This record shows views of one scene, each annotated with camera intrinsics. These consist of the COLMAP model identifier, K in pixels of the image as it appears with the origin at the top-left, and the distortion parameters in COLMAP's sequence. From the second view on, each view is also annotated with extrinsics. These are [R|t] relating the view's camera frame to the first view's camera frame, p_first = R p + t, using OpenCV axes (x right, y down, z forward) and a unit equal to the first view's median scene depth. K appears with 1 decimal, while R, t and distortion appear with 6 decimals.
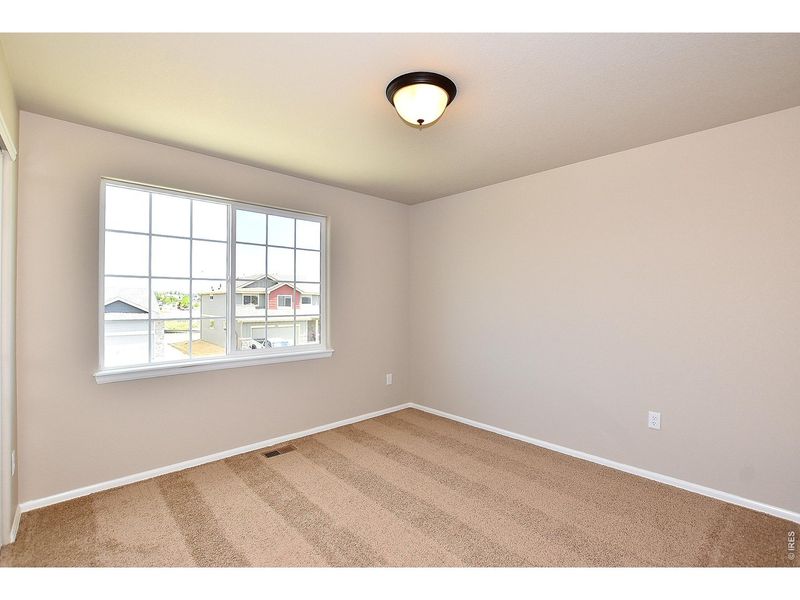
lens RADIAL K [[359.3, 0, 403.1], [0, 359.3, 299.3], [0, 0, 1]] dist [-0.035298, 0.006601]
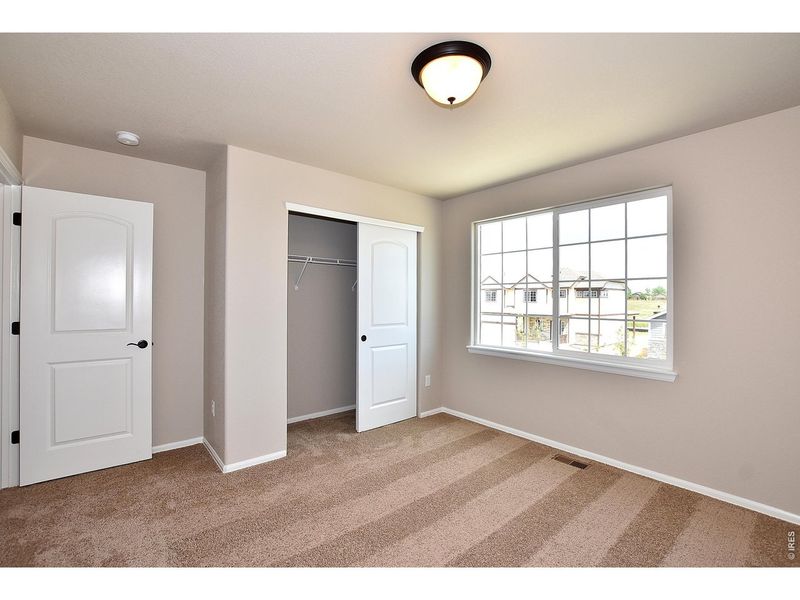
lens RADIAL K [[359.3, 0, 403.1], [0, 359.3, 299.3], [0, 0, 1]] dist [-0.035298, 0.006601]
pose [[-0.051313, -0.001524, -0.998681, 0.621713], [-0.001968, 0.999997, -0.001424, 0.000226], [0.998681, 0.001893, -0.051316, 0.616285]]
